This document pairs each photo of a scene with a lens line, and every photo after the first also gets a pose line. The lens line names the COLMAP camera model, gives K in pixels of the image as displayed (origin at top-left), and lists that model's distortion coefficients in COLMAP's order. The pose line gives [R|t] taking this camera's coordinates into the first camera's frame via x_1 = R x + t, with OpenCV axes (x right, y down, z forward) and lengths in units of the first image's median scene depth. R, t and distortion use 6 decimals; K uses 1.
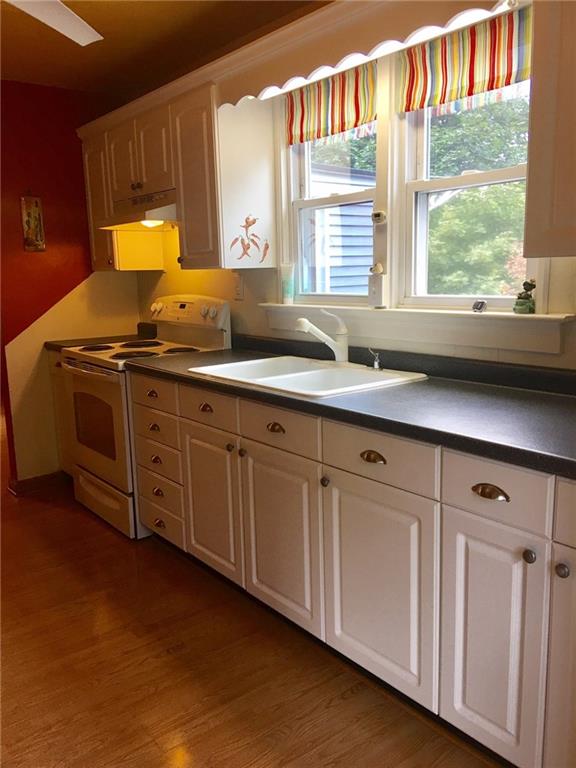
lens RADIAL K [[607.8, 0, 270.8], [0, 607.8, 371.3], [0, 0, 1]] dist [0.041561, -0.002883]
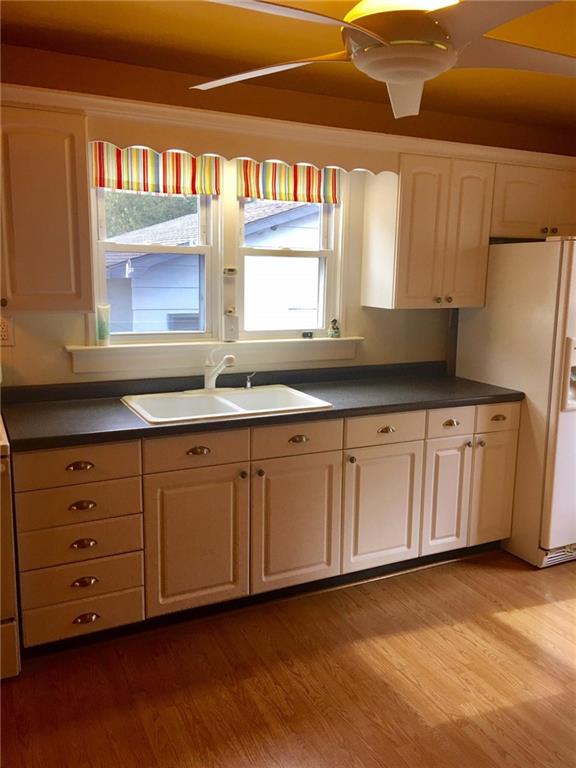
lens RADIAL K [[607.8, 0, 270.8], [0, 607.8, 371.3], [0, 0, 1]] dist [0.041561, -0.002883]
pose [[0.263694, -0.129260, 0.955906, -1.166055], [0.137427, 0.985906, 0.095407, -0.172769], [-0.954766, 0.106210, 0.277742, 0.647314]]
